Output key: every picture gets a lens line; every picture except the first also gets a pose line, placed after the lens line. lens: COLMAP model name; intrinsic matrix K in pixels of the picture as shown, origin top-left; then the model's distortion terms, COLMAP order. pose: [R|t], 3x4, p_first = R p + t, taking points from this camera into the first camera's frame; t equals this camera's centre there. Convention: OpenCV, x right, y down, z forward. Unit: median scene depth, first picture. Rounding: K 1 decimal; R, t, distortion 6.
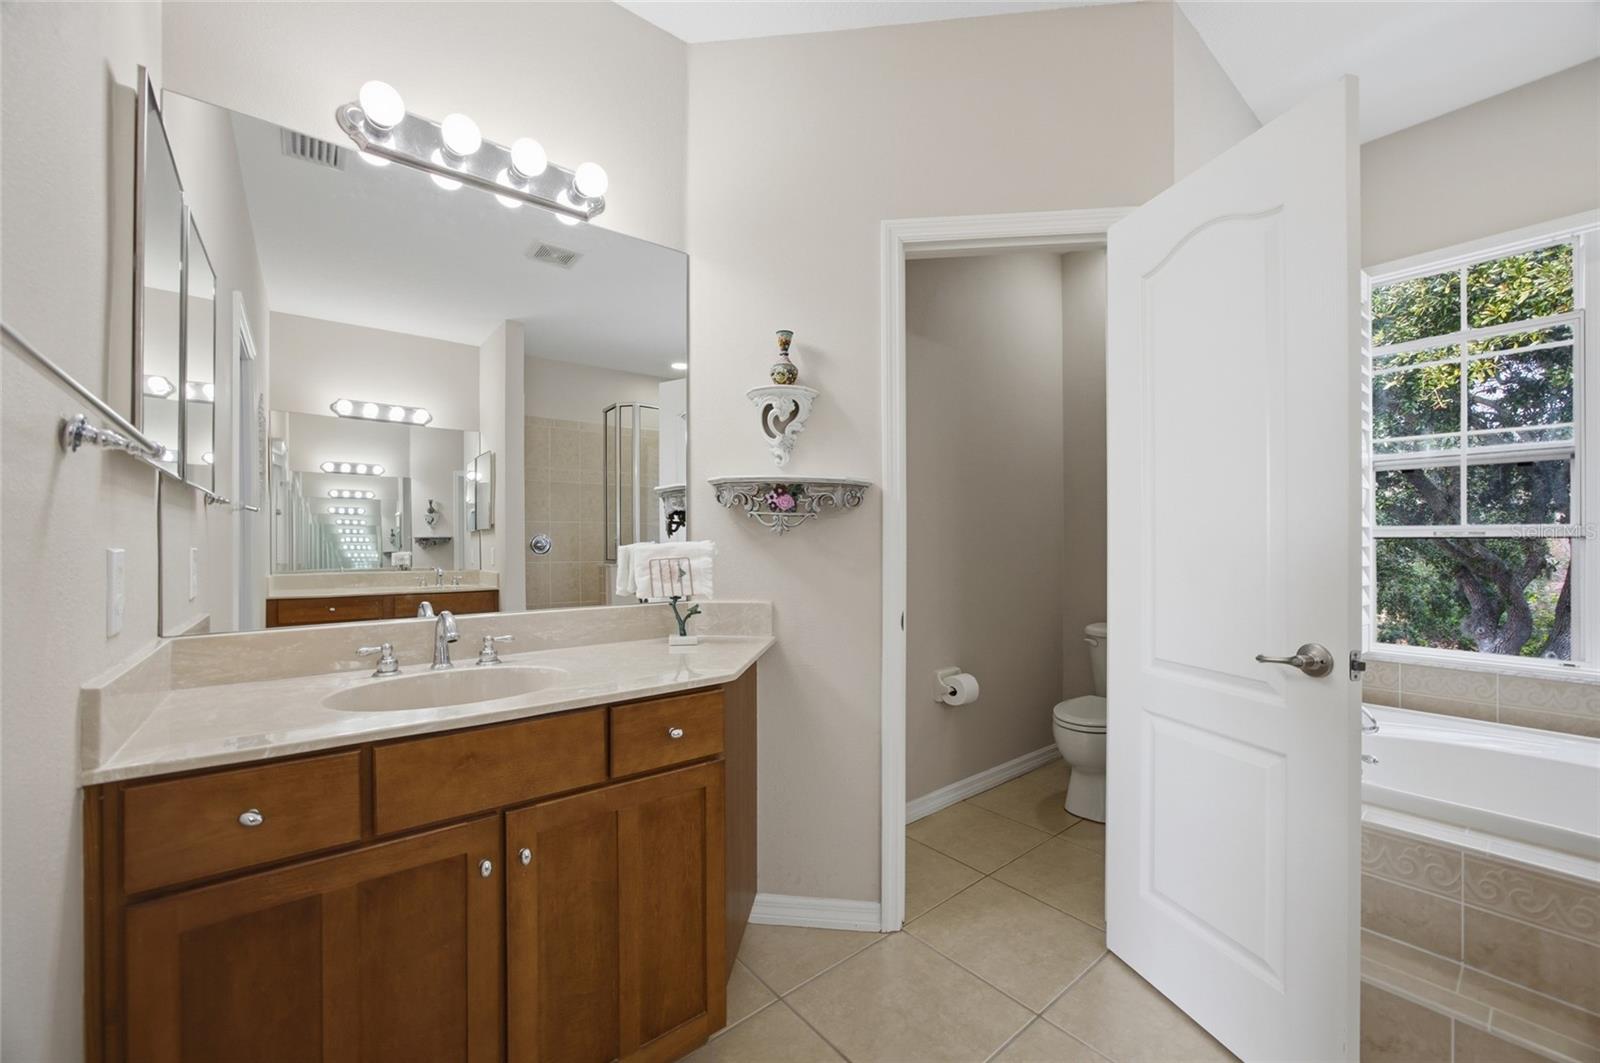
lens RADIAL K [[632.1, 0, 804.1], [0, 632.1, 542.7], [0, 0, 1]] dist [-0.003361, 0.001164]
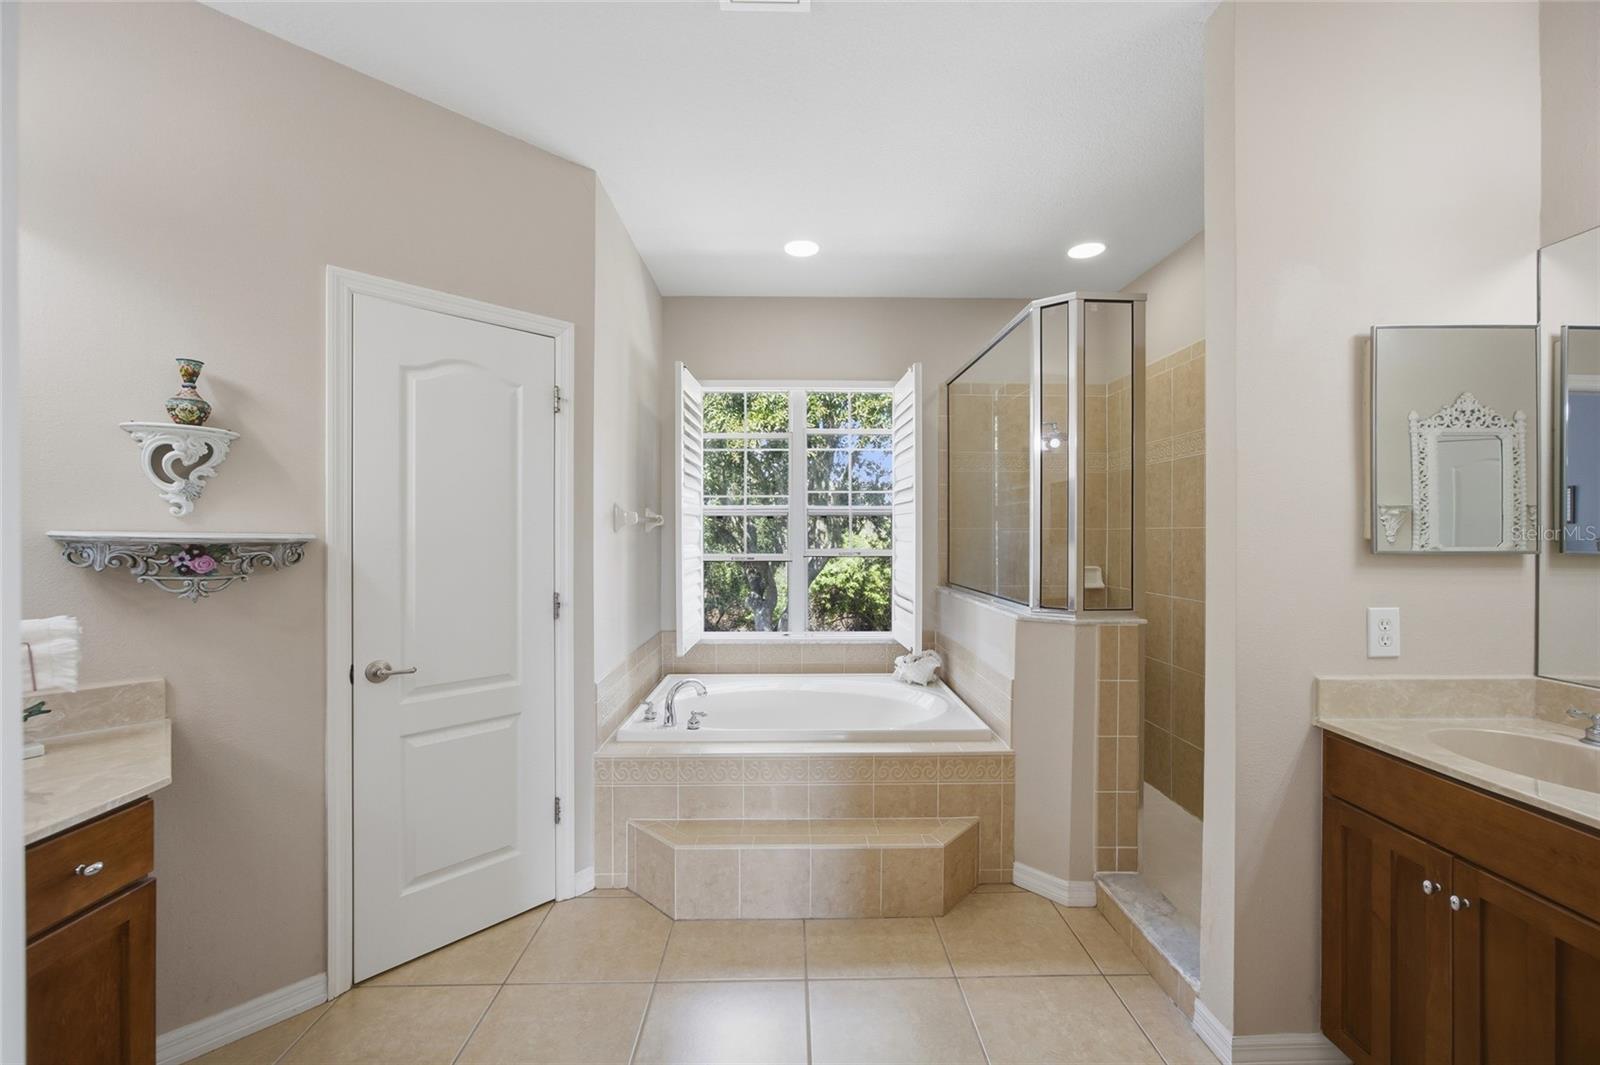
lens RADIAL K [[632.1, 0, 790.2], [0, 632.1, 534.3], [0, 0, 1]] dist [-0.003361, 0.001164]
pose [[0.640511, 0.001293, 0.767948, -0.173718], [0.006140, 0.999958, -0.006805, -0.092227], [-0.767925, 0.009074, 0.640476, -0.178294]]
